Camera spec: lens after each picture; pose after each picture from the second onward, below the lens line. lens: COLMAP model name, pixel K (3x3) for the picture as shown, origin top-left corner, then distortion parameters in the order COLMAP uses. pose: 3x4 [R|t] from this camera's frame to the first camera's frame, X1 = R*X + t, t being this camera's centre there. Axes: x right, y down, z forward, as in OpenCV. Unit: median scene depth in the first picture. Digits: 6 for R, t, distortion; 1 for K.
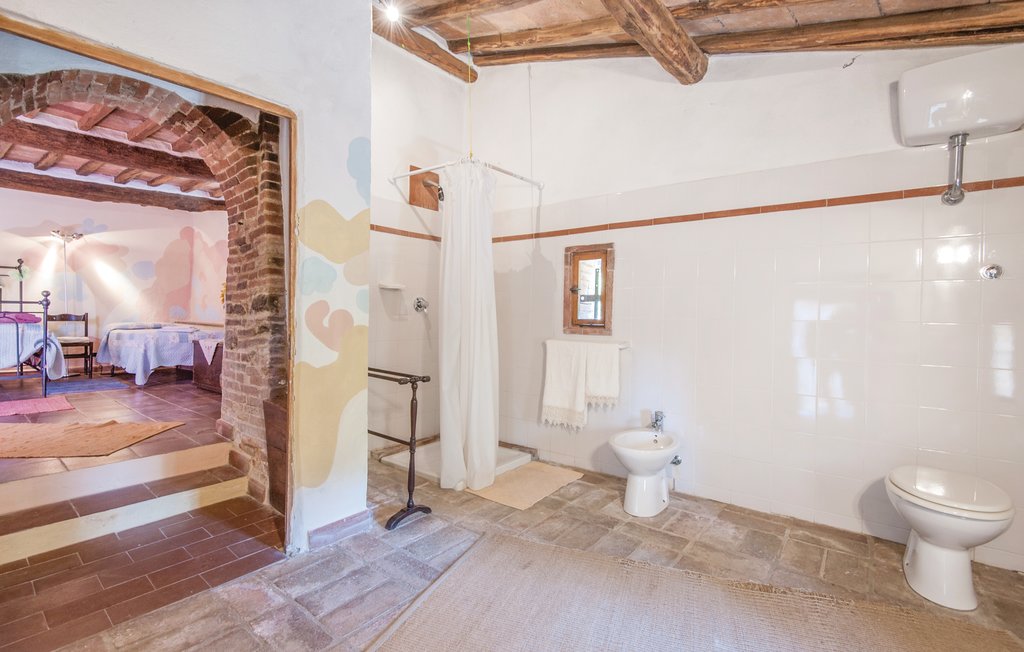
lens RADIAL K [[459.9, 0, 512.0], [0, 459.9, 326.0], [0, 0, 1]] dist [0.003006, -0.000438]
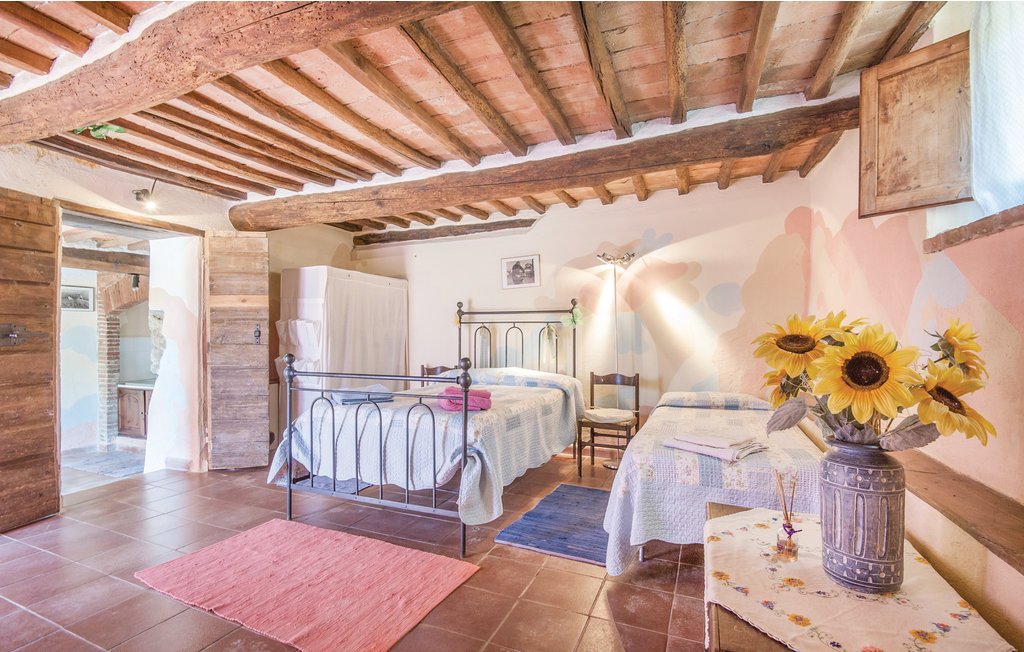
lens RADIAL K [[459.9, 0, 512.0], [0, 459.9, 326.0], [0, 0, 1]] dist [0.003006, -0.000438]
pose [[0.258363, -0.023168, -0.965770, -0.340510], [-0.021369, 0.999331, -0.029690, -0.070786], [0.965812, 0.028309, 0.257695, 0.650382]]
